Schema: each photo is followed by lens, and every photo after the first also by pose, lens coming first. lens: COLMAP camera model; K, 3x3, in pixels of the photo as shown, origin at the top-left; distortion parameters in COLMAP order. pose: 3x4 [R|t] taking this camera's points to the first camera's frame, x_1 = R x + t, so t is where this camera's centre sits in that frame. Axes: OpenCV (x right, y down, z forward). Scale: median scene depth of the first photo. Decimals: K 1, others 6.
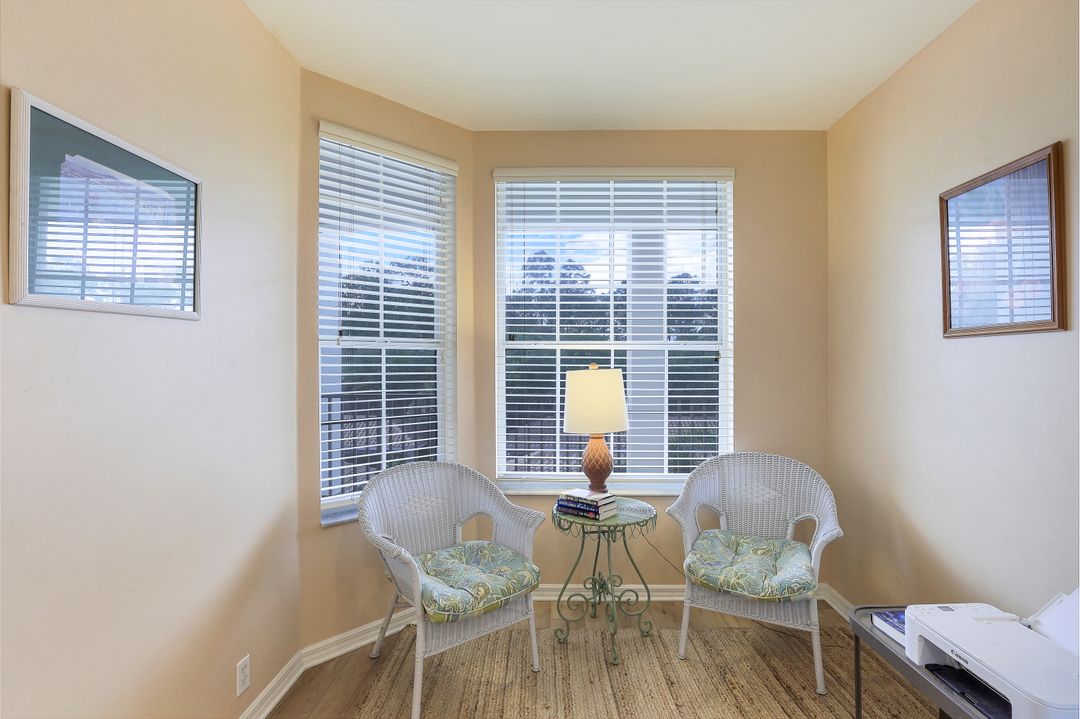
lens RADIAL K [[509.8, 0, 547.7], [0, 509.8, 359.0], [0, 0, 1]] dist [-0.011985, 0.000696]
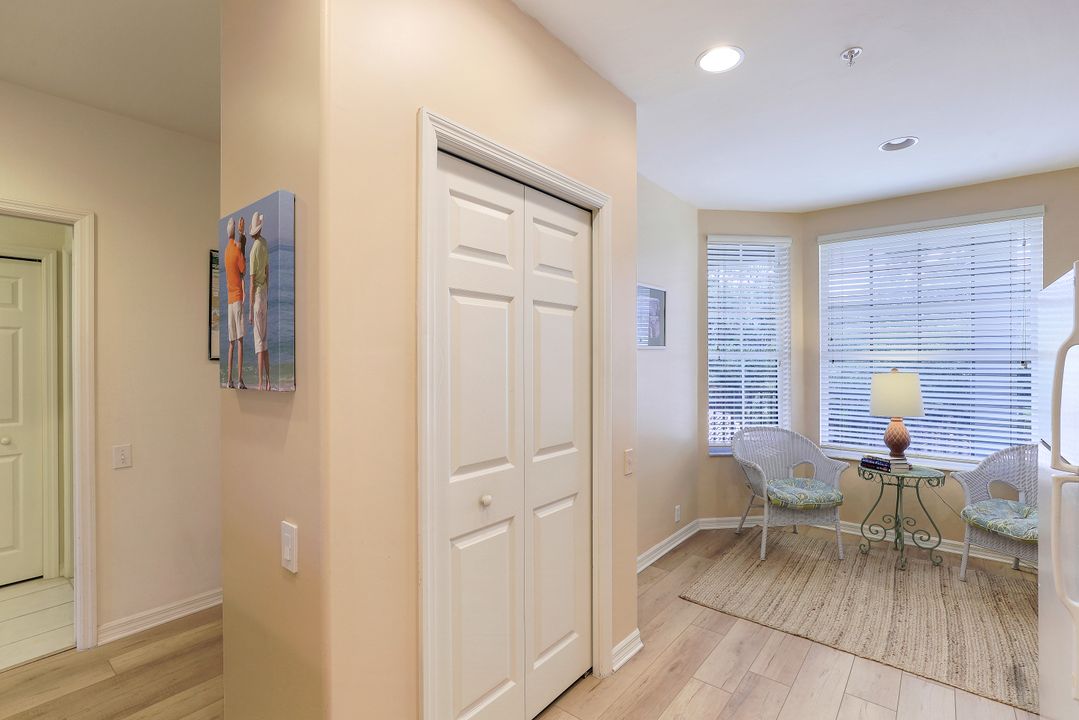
lens RADIAL K [[483.6, 0, 545.7], [0, 483.6, 359.8], [0, 0, 1]] dist [-0.017439, 0.000454]
pose [[0.789856, 0.004719, -0.613274, 0.157721], [0.001648, 0.999950, 0.009817, -0.034354], [0.613290, -0.008765, 0.789809, -0.732745]]
